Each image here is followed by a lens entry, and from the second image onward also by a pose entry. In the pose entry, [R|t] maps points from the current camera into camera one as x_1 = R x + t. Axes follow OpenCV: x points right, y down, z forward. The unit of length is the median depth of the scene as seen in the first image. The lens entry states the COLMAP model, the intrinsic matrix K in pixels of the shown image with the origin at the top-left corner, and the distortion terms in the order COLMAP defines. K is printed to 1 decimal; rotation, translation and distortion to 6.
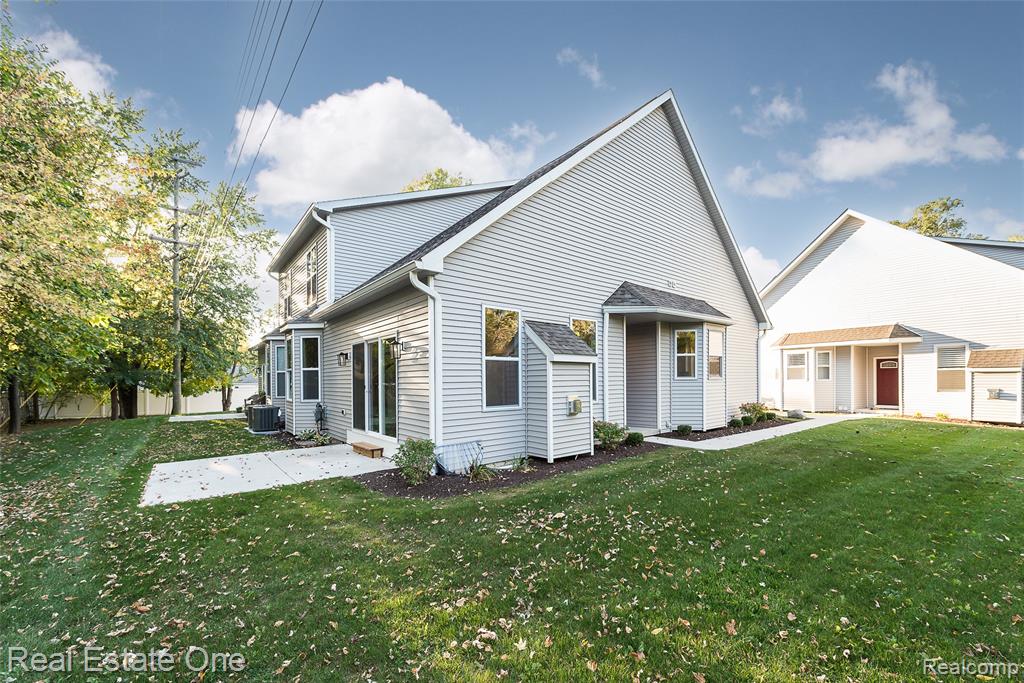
lens RADIAL K [[413.5, 0, 513.3], [0, 413.5, 388.1], [0, 0, 1]] dist [-0.000187, -0.000043]
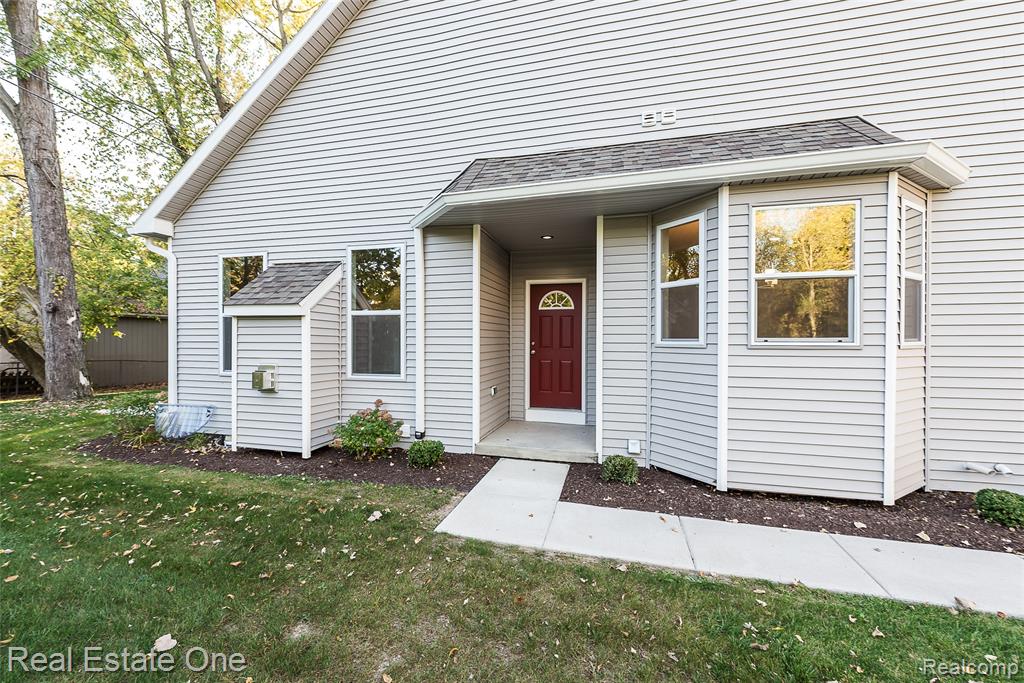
lens RADIAL K [[459.3, 0, 512.0], [0, 459.3, 341.5], [0, 0, 1]] dist [0.021501, 0.000027]
pose [[0.545925, 0.012857, -0.837735, 0.690204], [-0.025382, 0.999677, -0.001198, -0.019976], [0.837450, 0.021917, 0.546075, 0.620995]]
